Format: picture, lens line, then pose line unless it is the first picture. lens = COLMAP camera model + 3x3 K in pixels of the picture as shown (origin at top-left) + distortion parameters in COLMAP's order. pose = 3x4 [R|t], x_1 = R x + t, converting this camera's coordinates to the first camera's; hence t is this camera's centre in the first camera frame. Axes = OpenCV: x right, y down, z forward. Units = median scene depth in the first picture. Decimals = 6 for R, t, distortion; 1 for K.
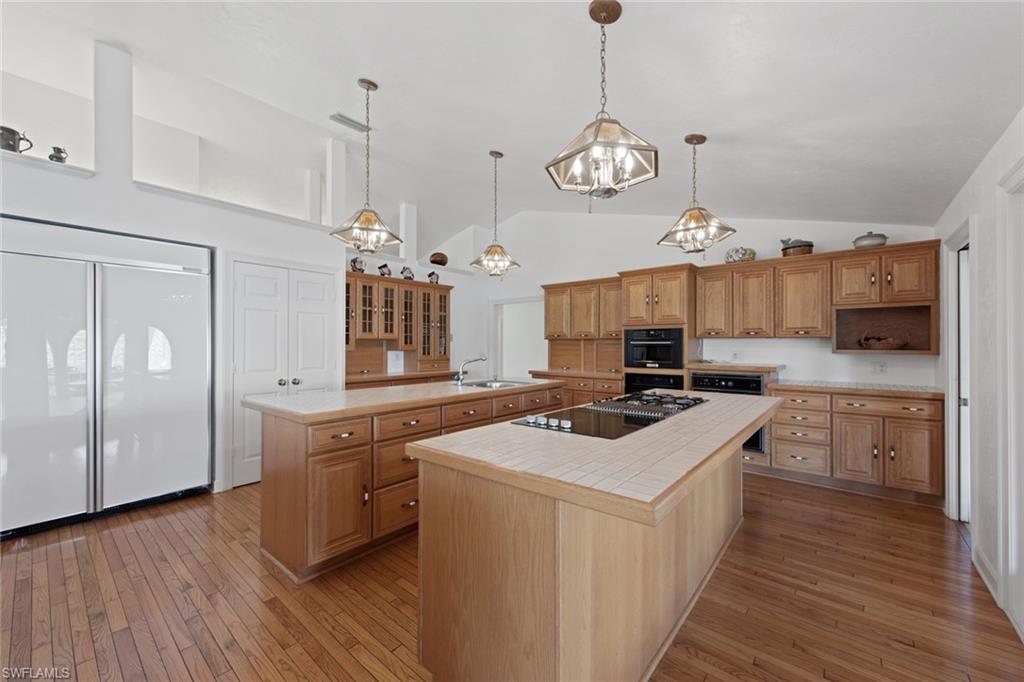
lens RADIAL K [[400.1, 0, 509.6], [0, 400.1, 343.5], [0, 0, 1]] dist [-0.002207, -0.000312]
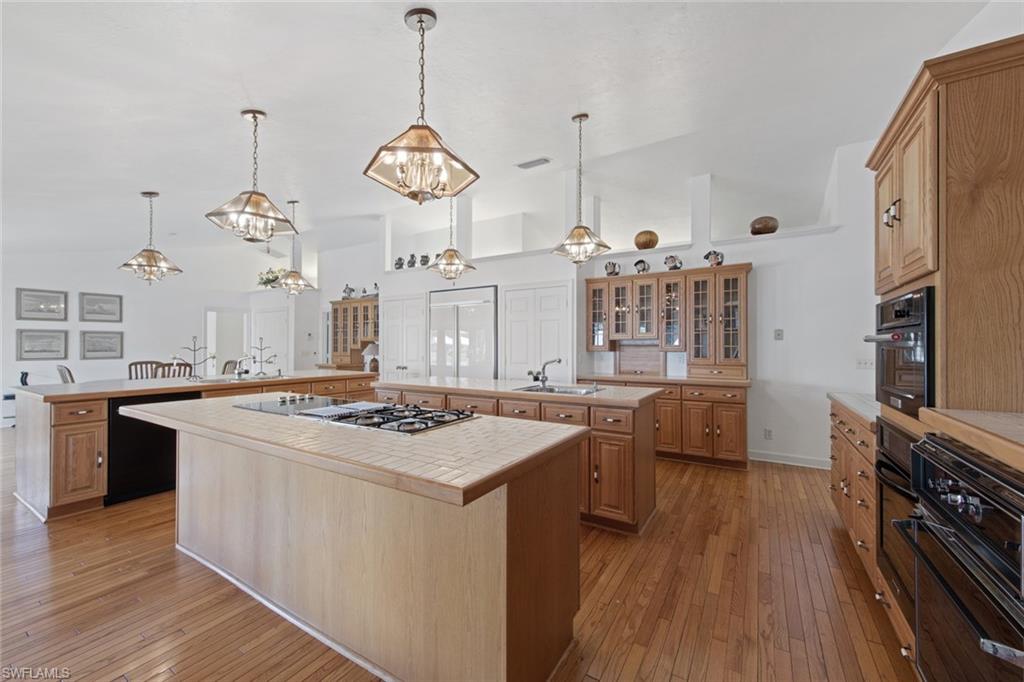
lens RADIAL K [[400.1, 0, 509.6], [0, 400.1, 342.6], [0, 0, 1]] dist [-0.002207, -0.000312]
pose [[0.126875, -0.006972, -0.991894, 0.571116], [0.001777, 0.999975, -0.006802, 0.002991], [0.991917, -0.000899, 0.126884, 0.549439]]
